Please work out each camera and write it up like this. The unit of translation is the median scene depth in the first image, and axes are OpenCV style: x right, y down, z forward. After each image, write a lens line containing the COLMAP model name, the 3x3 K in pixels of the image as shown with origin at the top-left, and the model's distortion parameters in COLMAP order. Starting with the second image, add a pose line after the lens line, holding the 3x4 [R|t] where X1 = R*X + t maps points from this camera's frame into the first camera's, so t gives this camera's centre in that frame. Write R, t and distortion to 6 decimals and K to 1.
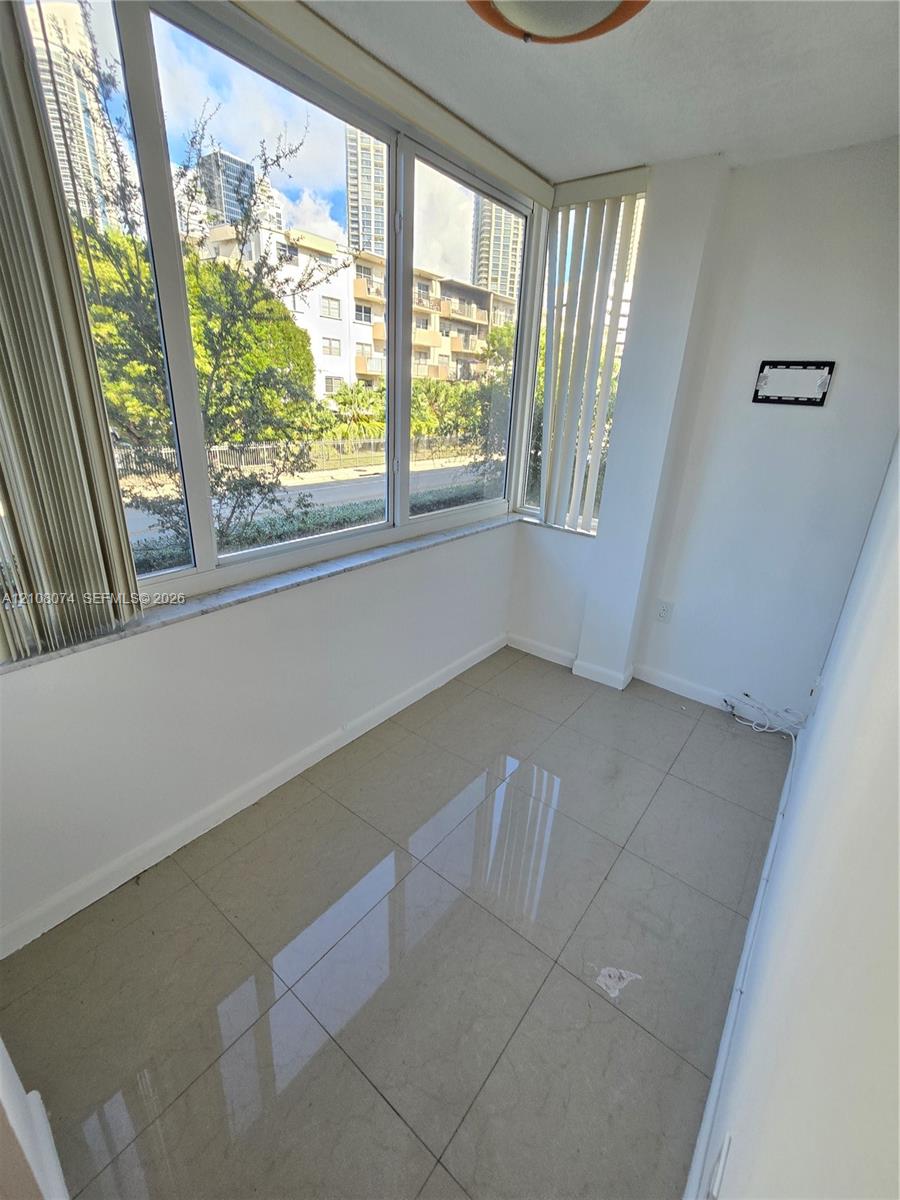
lens RADIAL K [[496.1, 0, 448.7], [0, 496.1, 600.8], [0, 0, 1]] dist [-0.002678, 0.003788]
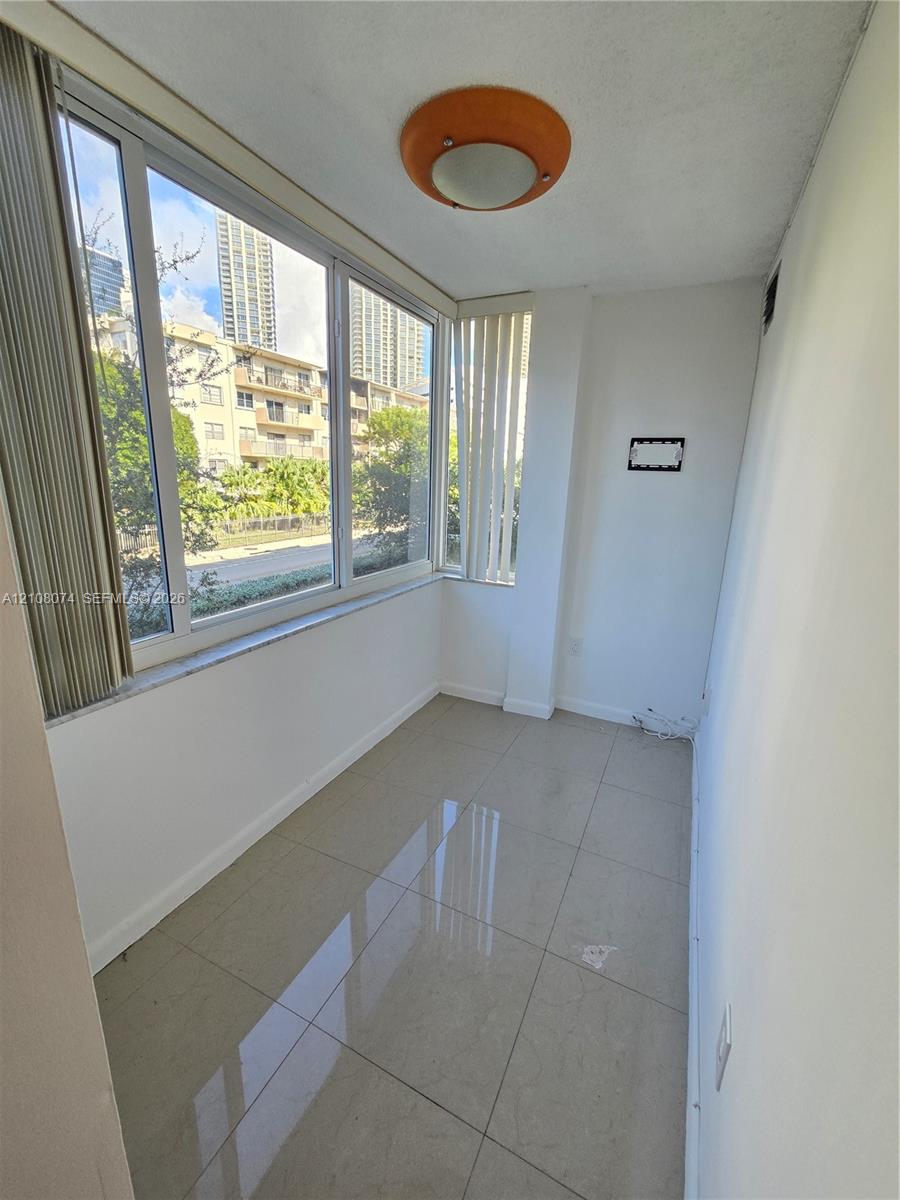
lens RADIAL K [[484.3, 0, 428.3], [0, 484.3, 623.0], [0, 0, 1]] dist [-0.000618, -0.000090]
pose [[0.981711, -0.077970, 0.173680, -0.090281], [0.093815, 0.991958, -0.084960, 0.028887], [-0.165659, 0.099700, 0.981130, -0.056274]]
